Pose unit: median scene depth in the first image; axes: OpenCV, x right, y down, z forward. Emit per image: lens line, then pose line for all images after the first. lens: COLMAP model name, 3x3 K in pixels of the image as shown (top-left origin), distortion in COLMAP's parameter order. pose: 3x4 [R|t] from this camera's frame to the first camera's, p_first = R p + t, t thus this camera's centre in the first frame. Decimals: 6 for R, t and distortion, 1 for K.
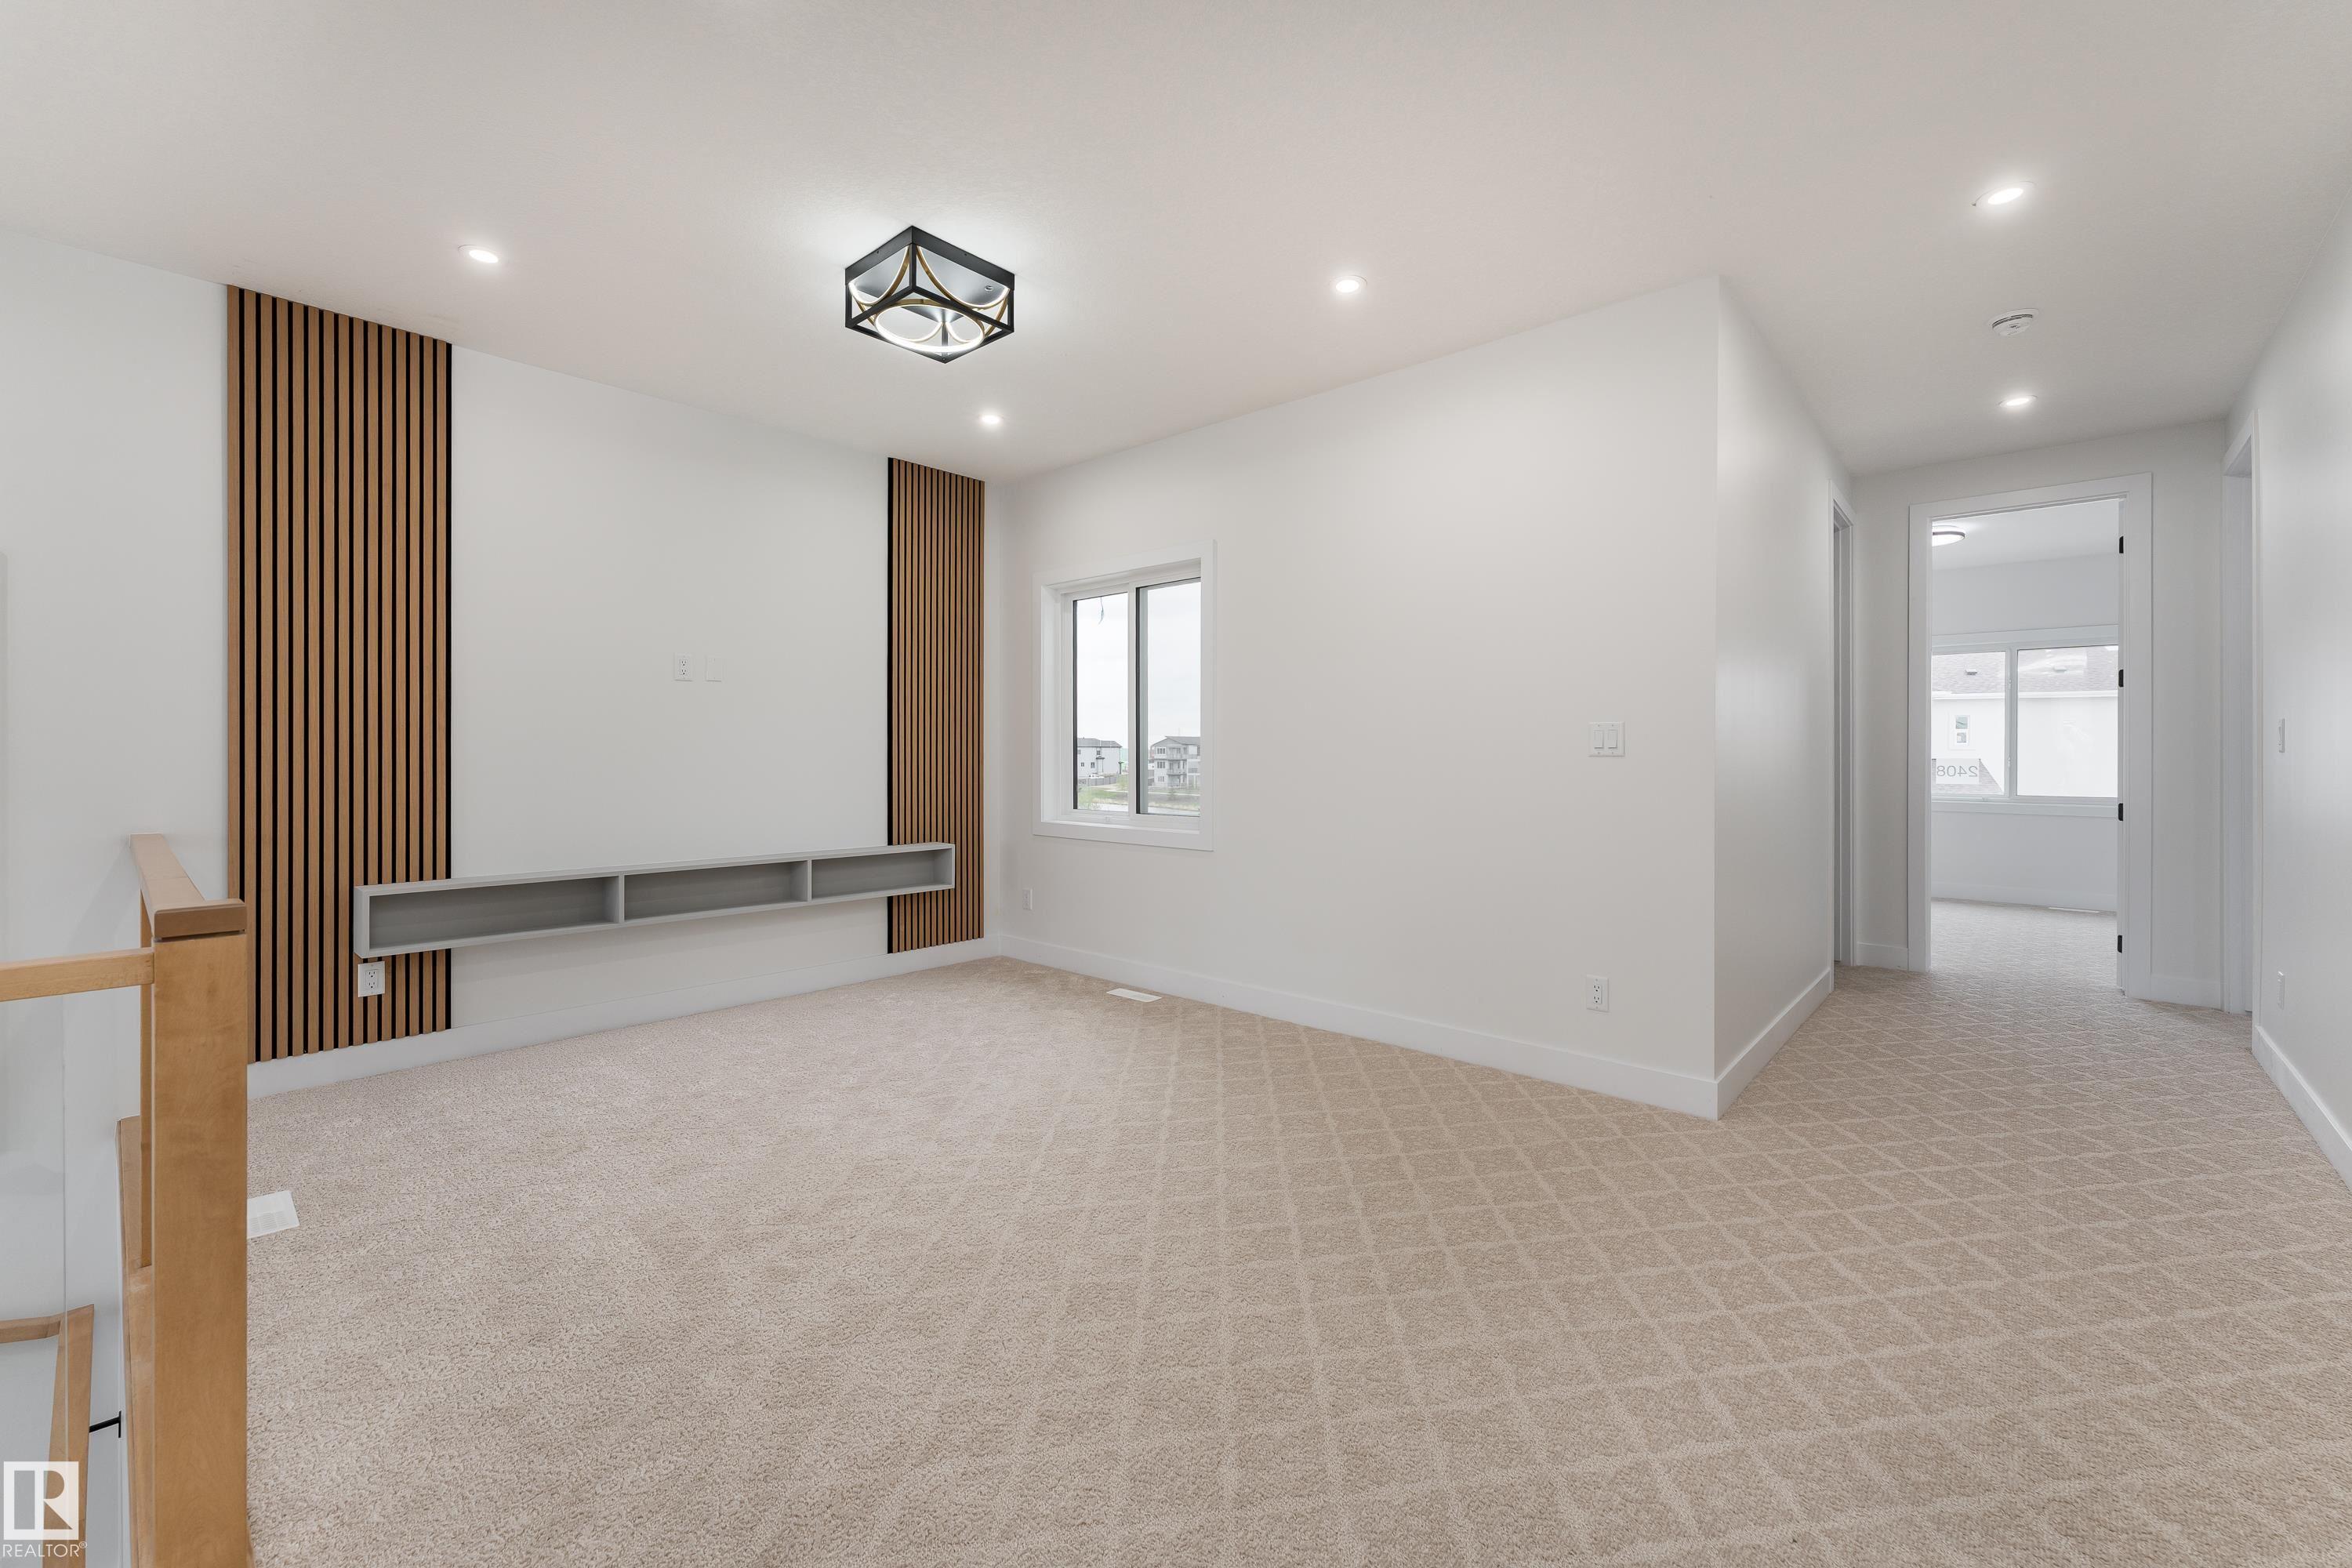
lens RADIAL K [[954.5, 0, 1179.8], [0, 954.5, 753.7], [0, 0, 1]] dist [-0.002325, -0.000300]
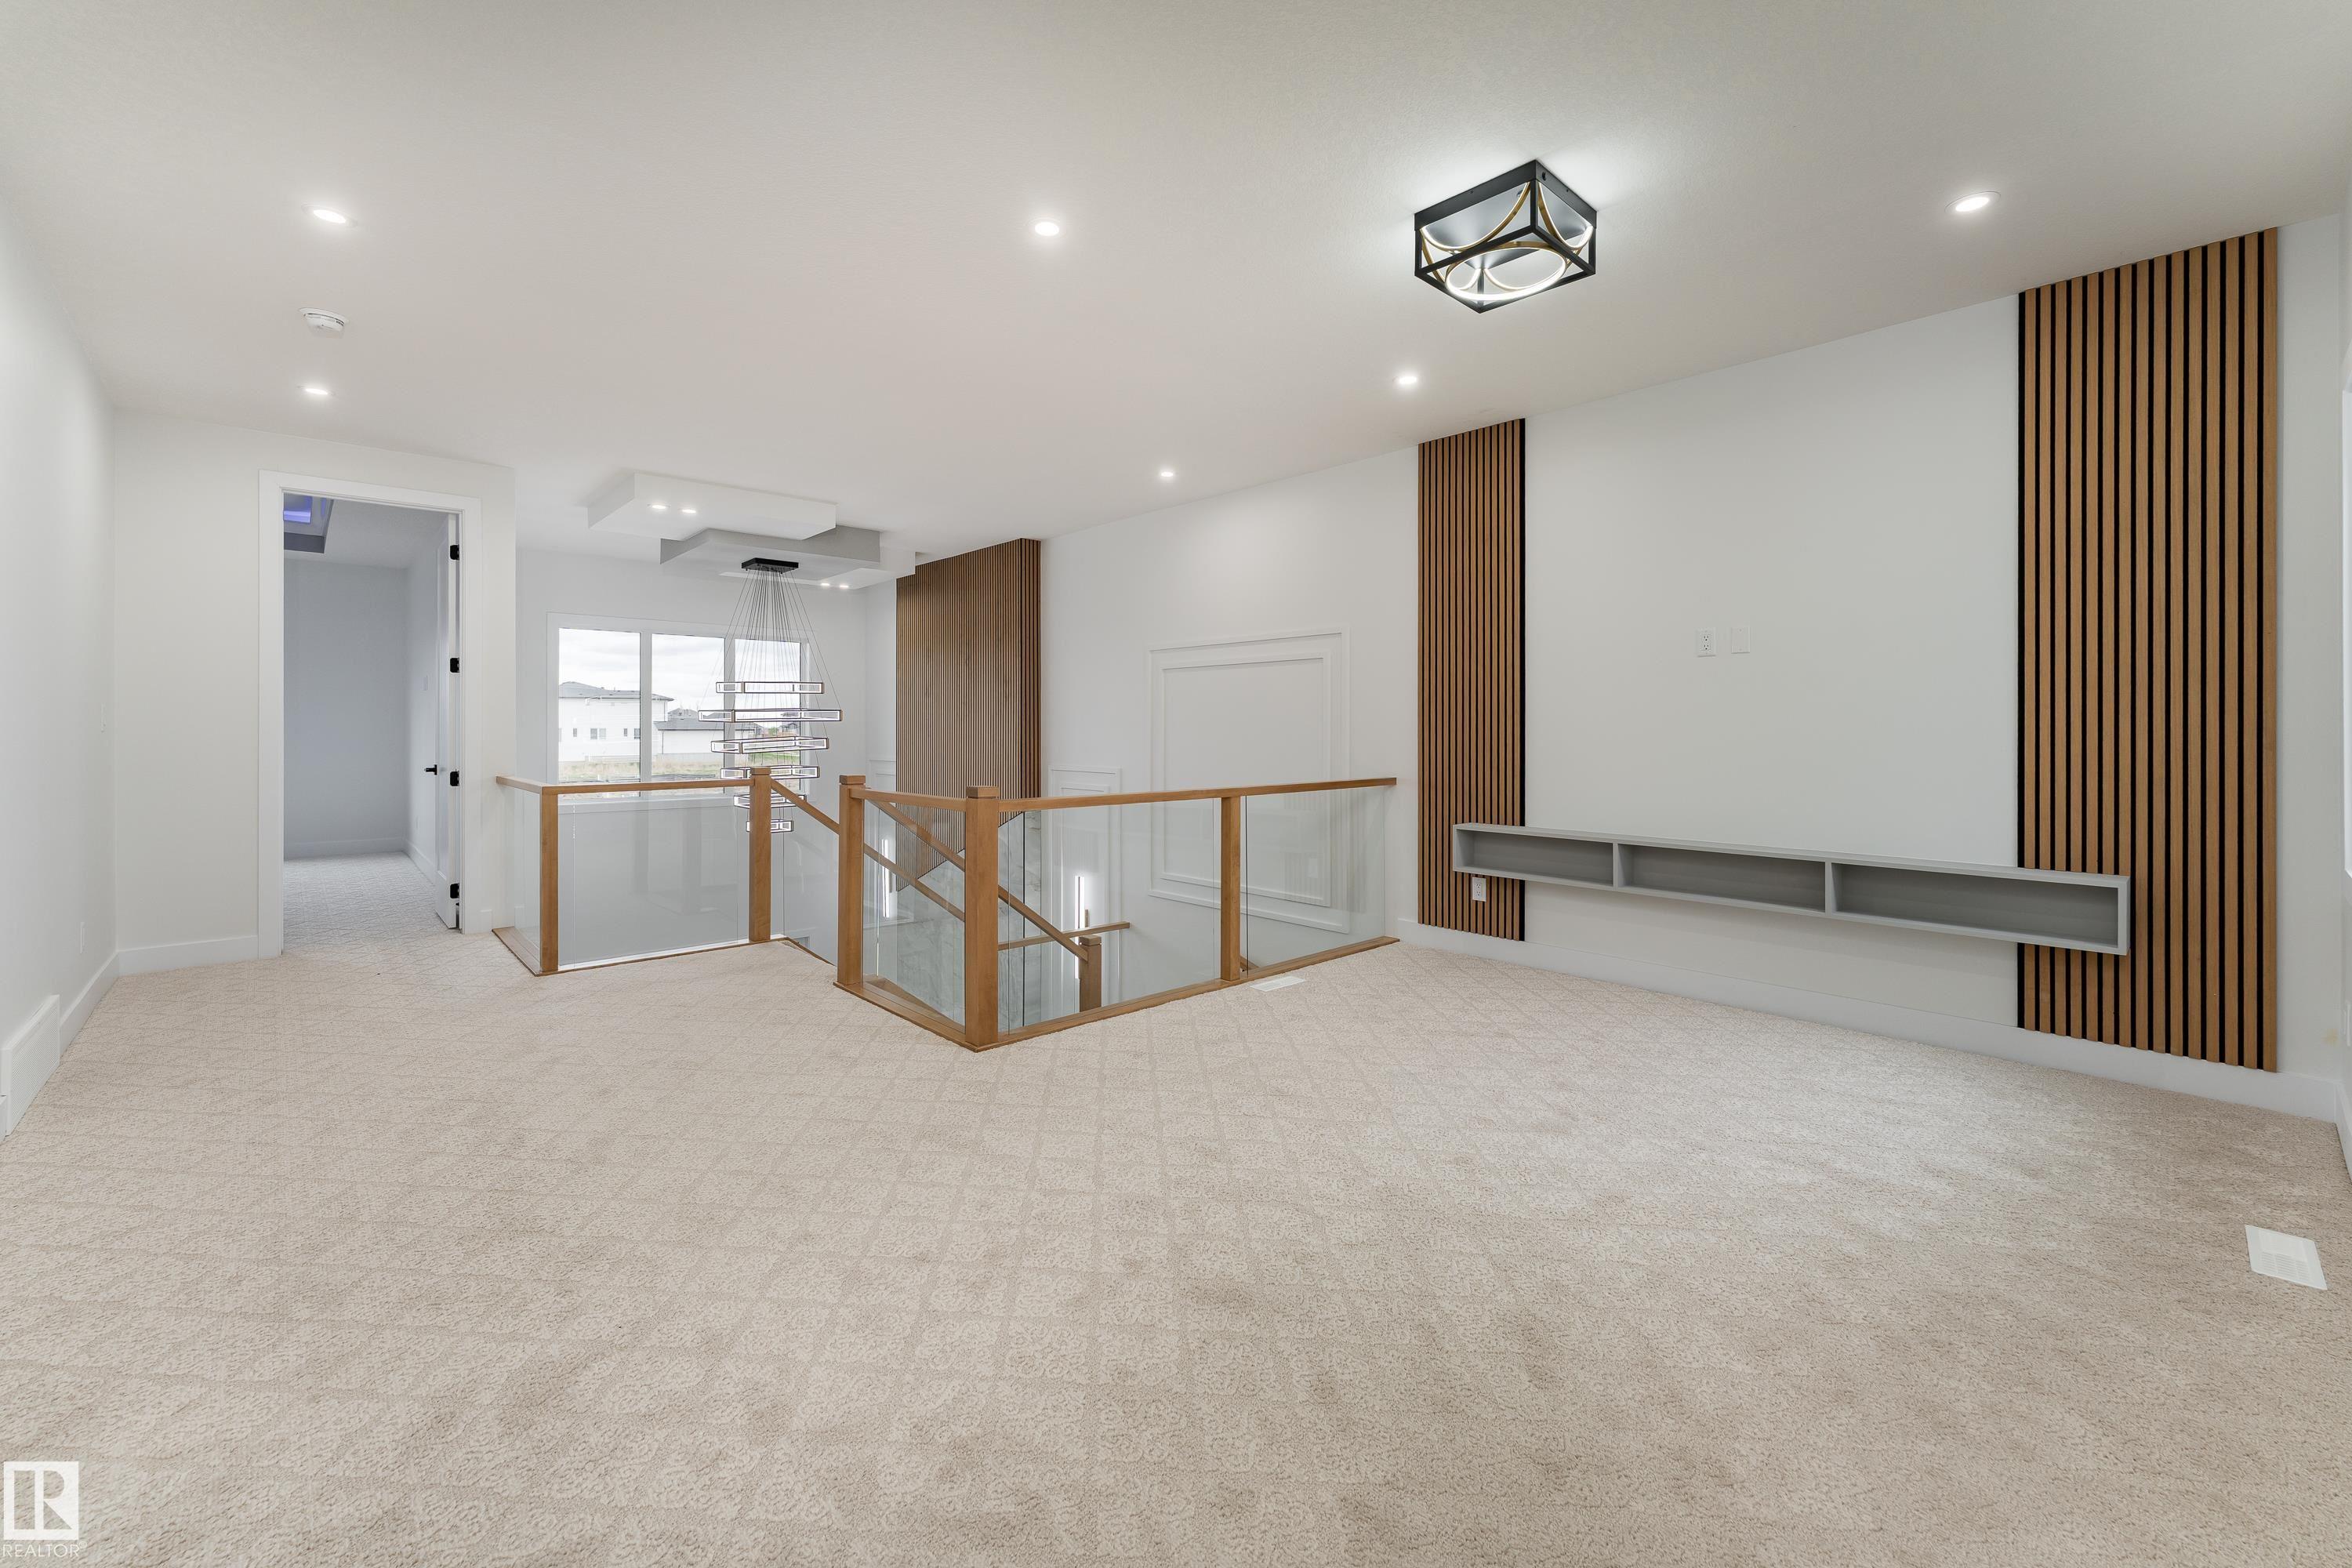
lens RADIAL K [[946.2, 0, 1166.5], [0, 946.2, 720.1], [0, 0, 1]] dist [0.000935, -0.000012]
pose [[-0.097401, -0.013155, -0.995158, 0.540874], [-0.001302, 0.999913, -0.013091, 0.002350], [0.995244, 0.000020, -0.097410, 0.598737]]
